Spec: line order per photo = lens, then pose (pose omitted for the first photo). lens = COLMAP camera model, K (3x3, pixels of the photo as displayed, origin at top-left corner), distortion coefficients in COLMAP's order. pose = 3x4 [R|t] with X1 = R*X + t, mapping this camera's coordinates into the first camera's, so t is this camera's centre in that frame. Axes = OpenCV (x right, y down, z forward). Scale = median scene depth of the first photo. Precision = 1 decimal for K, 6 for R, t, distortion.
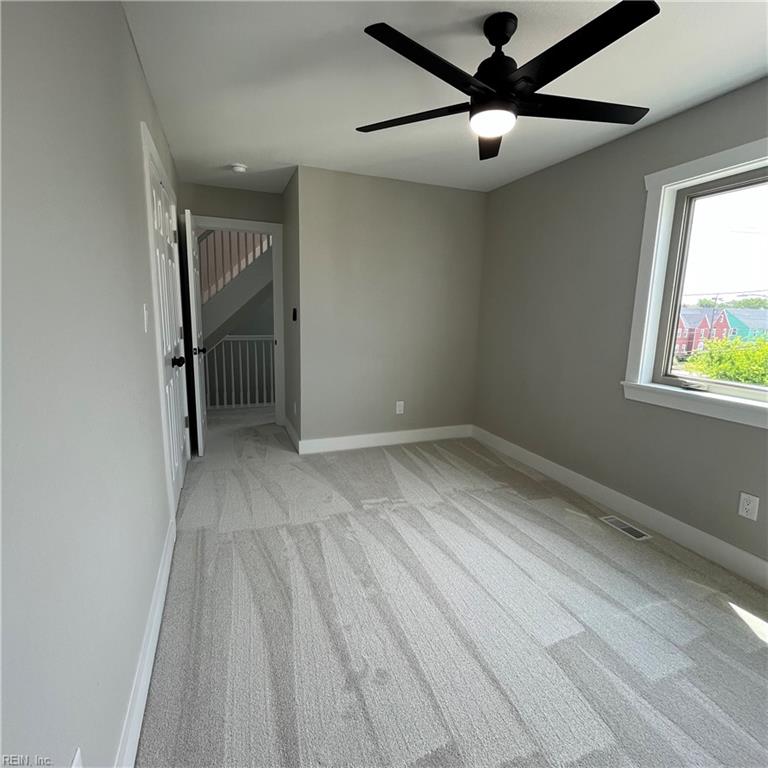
lens RADIAL K [[415.9, 0, 386.9], [0, 415.9, 379.7], [0, 0, 1]] dist [-0.001262, 0.000774]
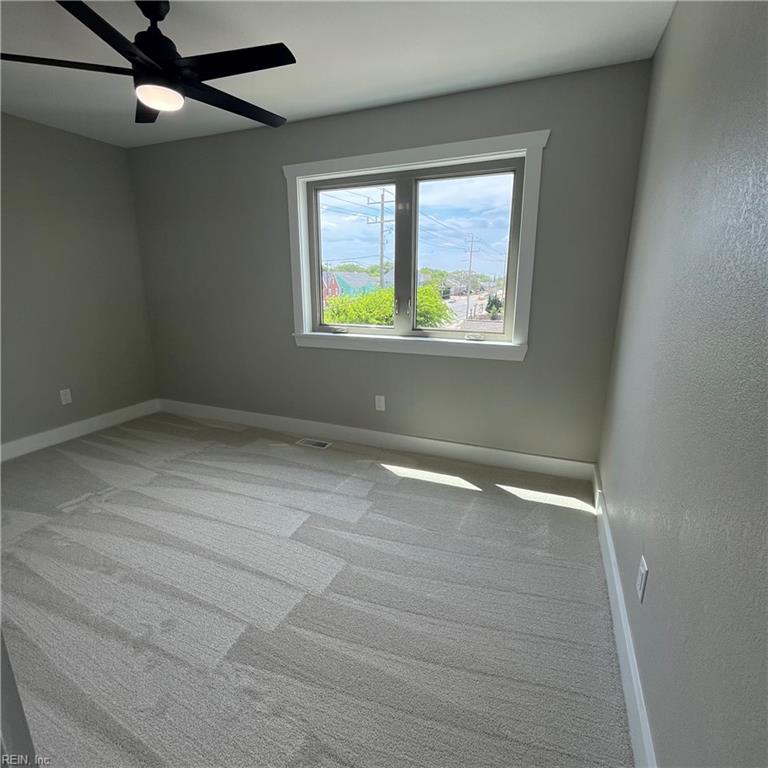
lens RADIAL K [[415.9, 0, 386.9], [0, 415.9, 379.7], [0, 0, 1]] dist [-0.001262, 0.000774]
pose [[0.695588, -0.191554, 0.692434, -0.144859], [0.135859, 0.981482, 0.135039, 0.011217], [-0.705479, 0.000142, 0.708731, -0.100418]]
